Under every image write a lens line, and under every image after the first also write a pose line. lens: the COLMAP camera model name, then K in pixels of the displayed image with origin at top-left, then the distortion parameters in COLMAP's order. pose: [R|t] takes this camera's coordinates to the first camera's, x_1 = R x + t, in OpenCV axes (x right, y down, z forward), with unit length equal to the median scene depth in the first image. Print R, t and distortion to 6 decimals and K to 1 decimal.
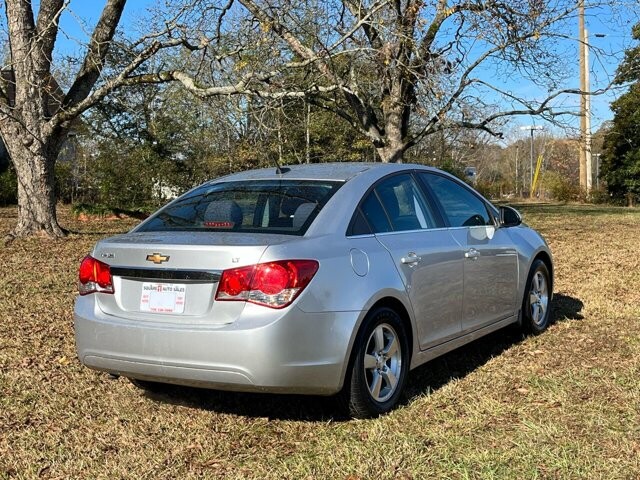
lens RADIAL K [[1208.5, 0, 320.0], [0, 1208.5, 240.0], [0, 0, 1]] dist [0.049628, -0.001130]
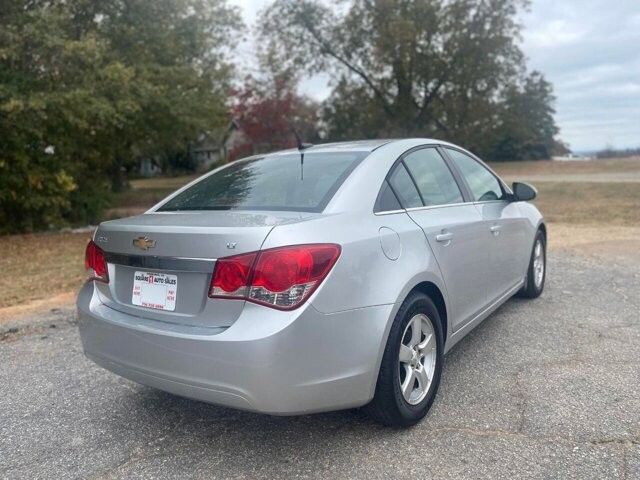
lens RADIAL K [[538.1, 0, 320.0], [0, 538.1, 240.0], [0, 0, 1]] dist [0.000703, -0.001511]
pose [[0.998506, -0.016624, -0.052060, 0.003530], [0.018906, 0.998868, 0.043647, -0.000784], [0.051275, -0.044566, 0.997690, 0.635929]]
